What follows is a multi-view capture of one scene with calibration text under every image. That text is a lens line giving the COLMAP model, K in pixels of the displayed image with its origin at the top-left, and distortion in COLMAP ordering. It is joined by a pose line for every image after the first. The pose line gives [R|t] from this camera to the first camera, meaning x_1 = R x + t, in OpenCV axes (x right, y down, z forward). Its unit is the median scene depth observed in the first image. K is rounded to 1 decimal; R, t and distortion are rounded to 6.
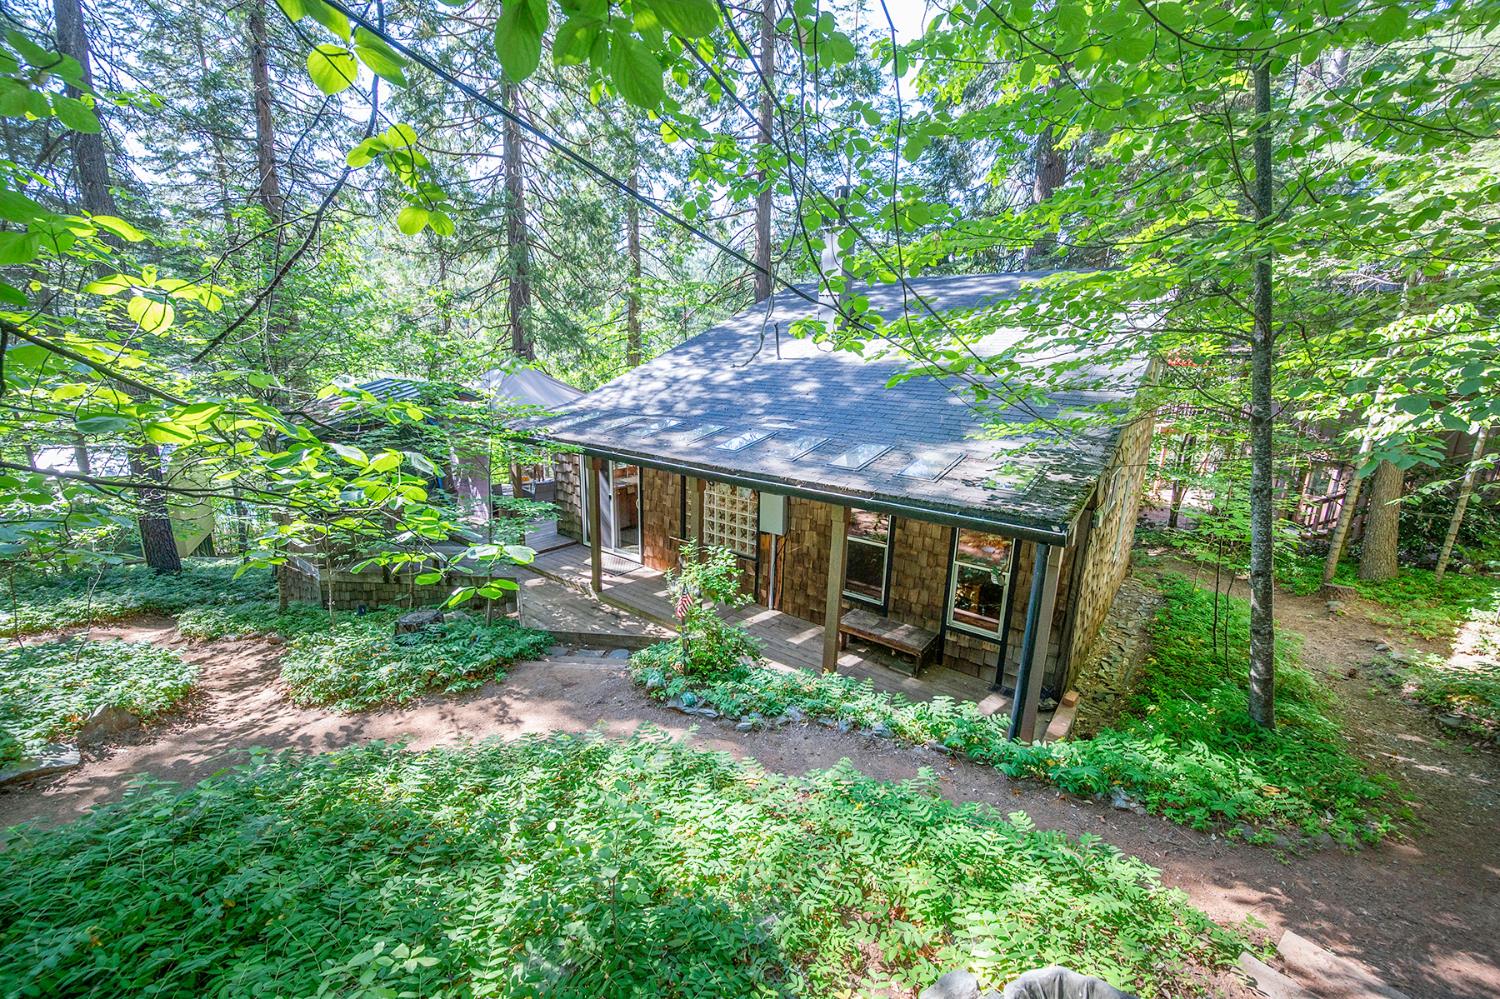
lens RADIAL K [[602.5, 0, 758.5], [0, 602.5, 499.3], [0, 0, 1]] dist [-0.000497, -0.000127]
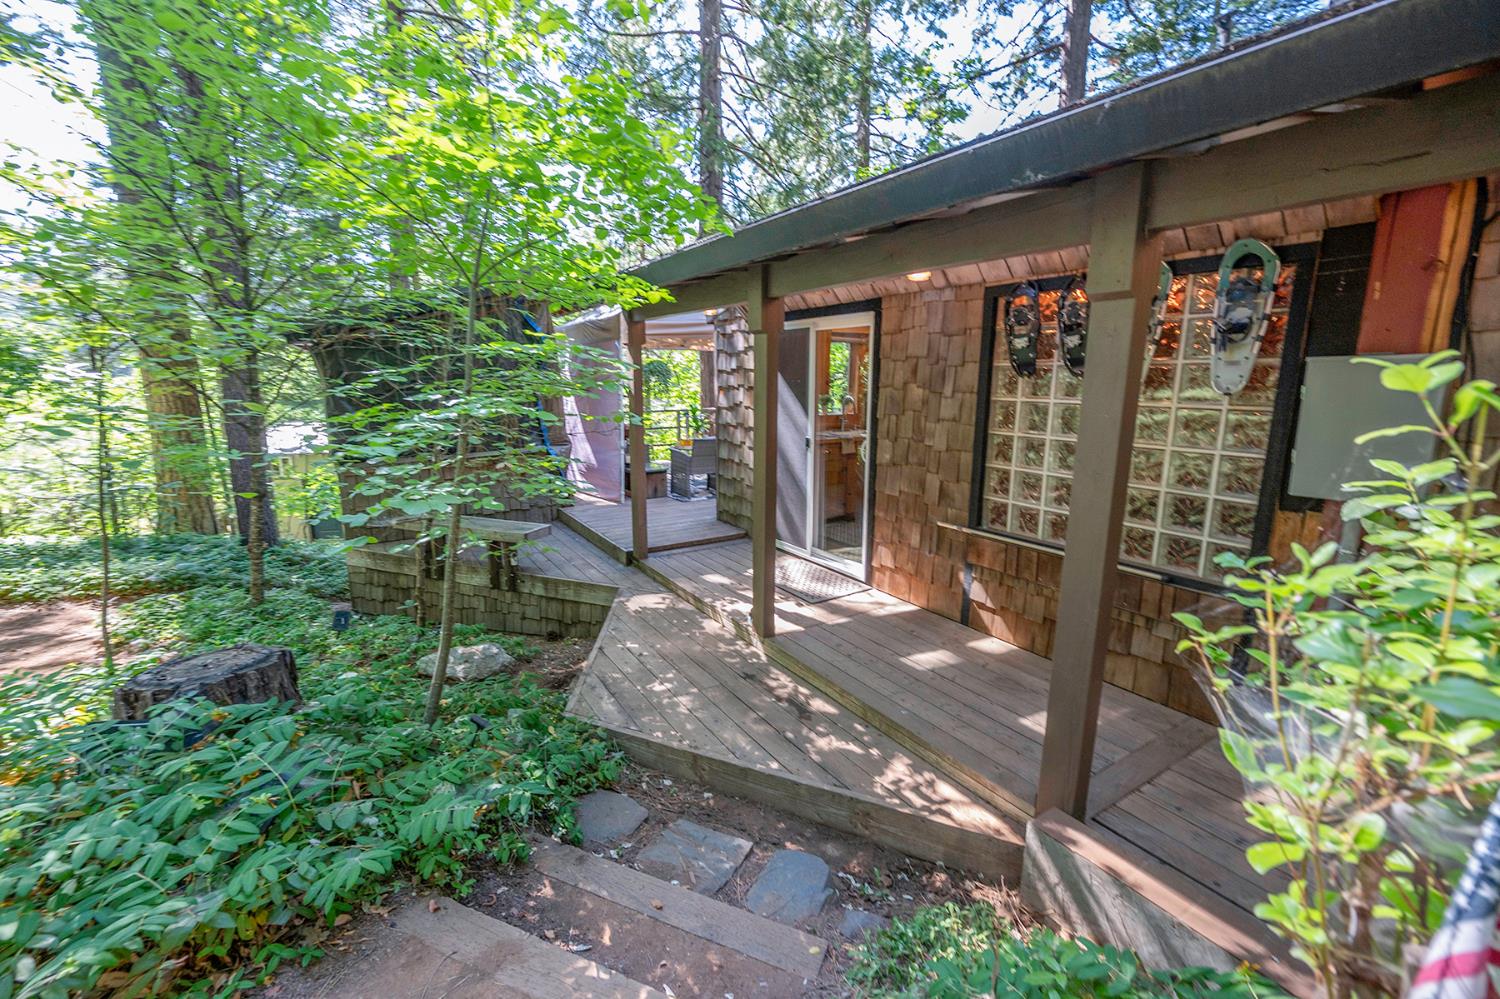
lens RADIAL K [[643.5, 0, 748.8], [0, 643.5, 493.2], [0, 0, 1]] dist [-0.000150, -0.000078]
pose [[0.938425, 0.038653, -0.343315, -0.118381], [-0.058176, 0.997211, -0.046746, 0.070322], [0.340550, 0.063840, 0.938056, 0.531450]]
